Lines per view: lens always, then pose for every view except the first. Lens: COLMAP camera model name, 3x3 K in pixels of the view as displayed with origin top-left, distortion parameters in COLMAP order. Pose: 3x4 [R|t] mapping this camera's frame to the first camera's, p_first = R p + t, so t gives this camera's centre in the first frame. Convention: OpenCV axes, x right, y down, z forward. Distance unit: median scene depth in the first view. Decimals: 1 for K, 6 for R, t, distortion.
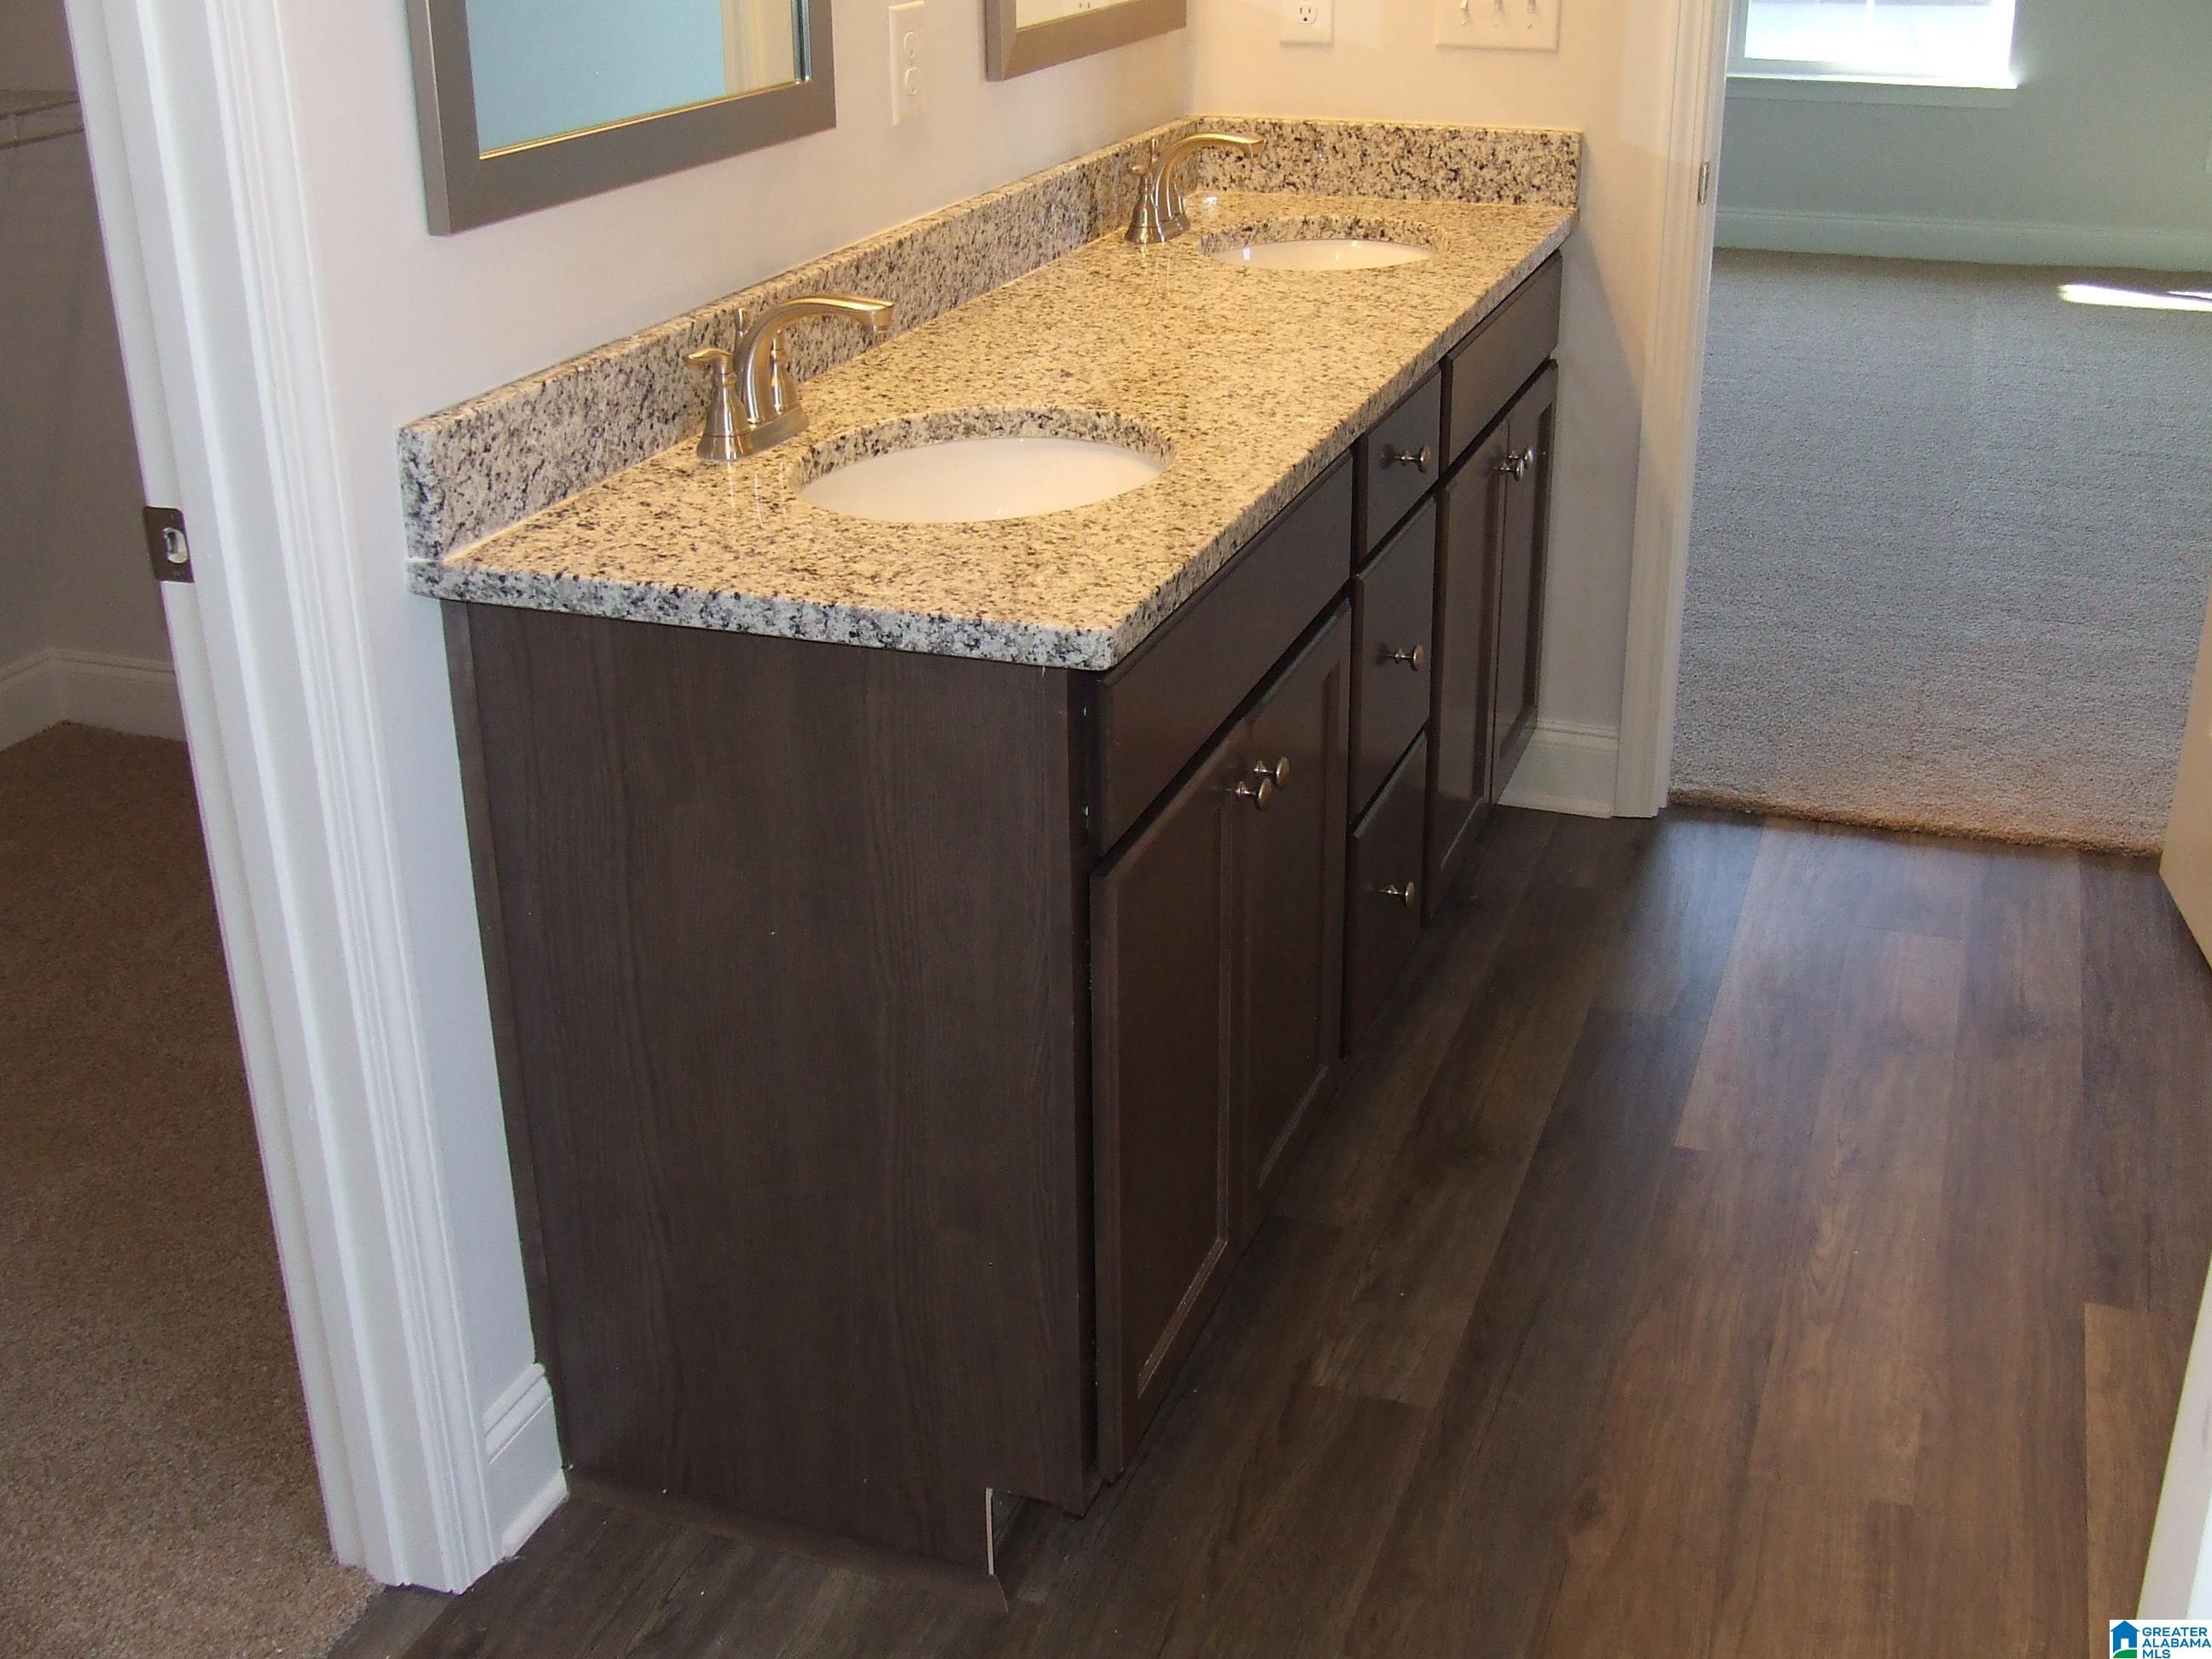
lens RADIAL K [[2406.6, 0, 1096.4], [0, 2406.6, 794.9], [0, 0, 1]] dist [-0.074343, 0.078738]
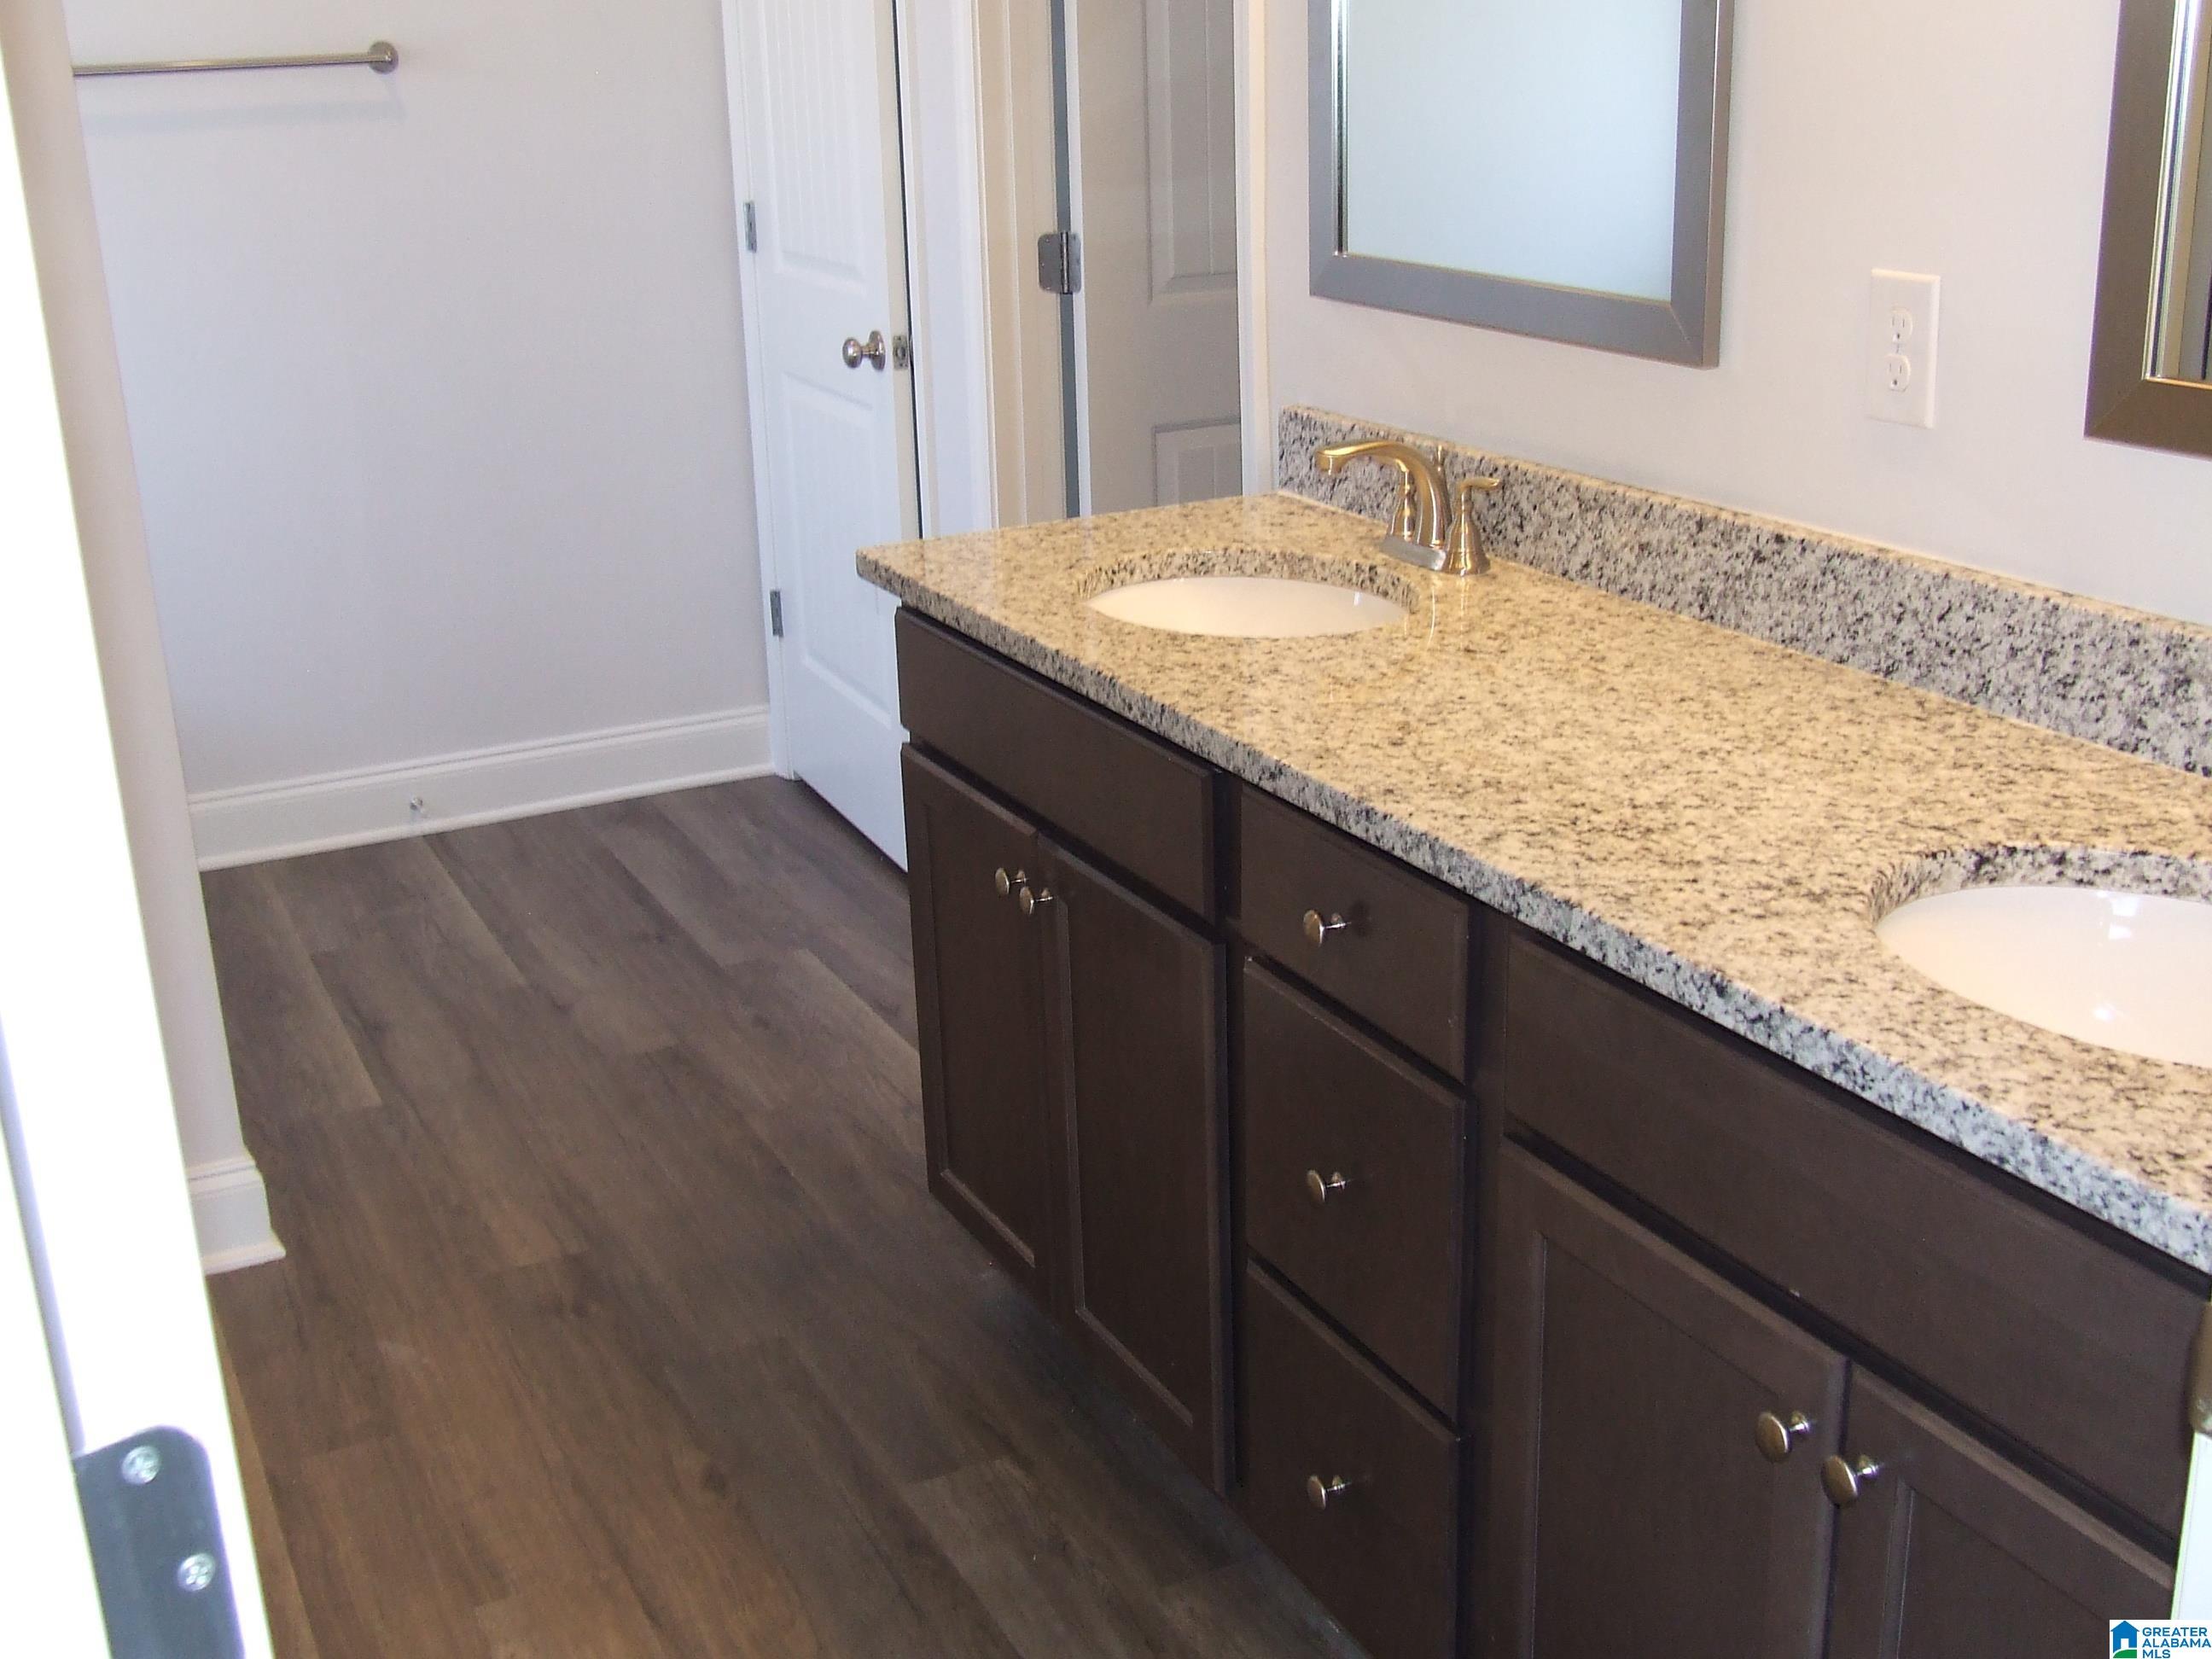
lens RADIAL K [[2406.6, 0, 1096.4], [0, 2406.6, 794.9], [0, 0, 1]] dist [-0.074343, 0.078738]
pose [[-0.680623, 0.264506, -0.683219, 0.821992], [-0.242940, 0.798306, 0.551079, -0.684872], [0.691182, 0.541058, -0.479086, 1.572190]]
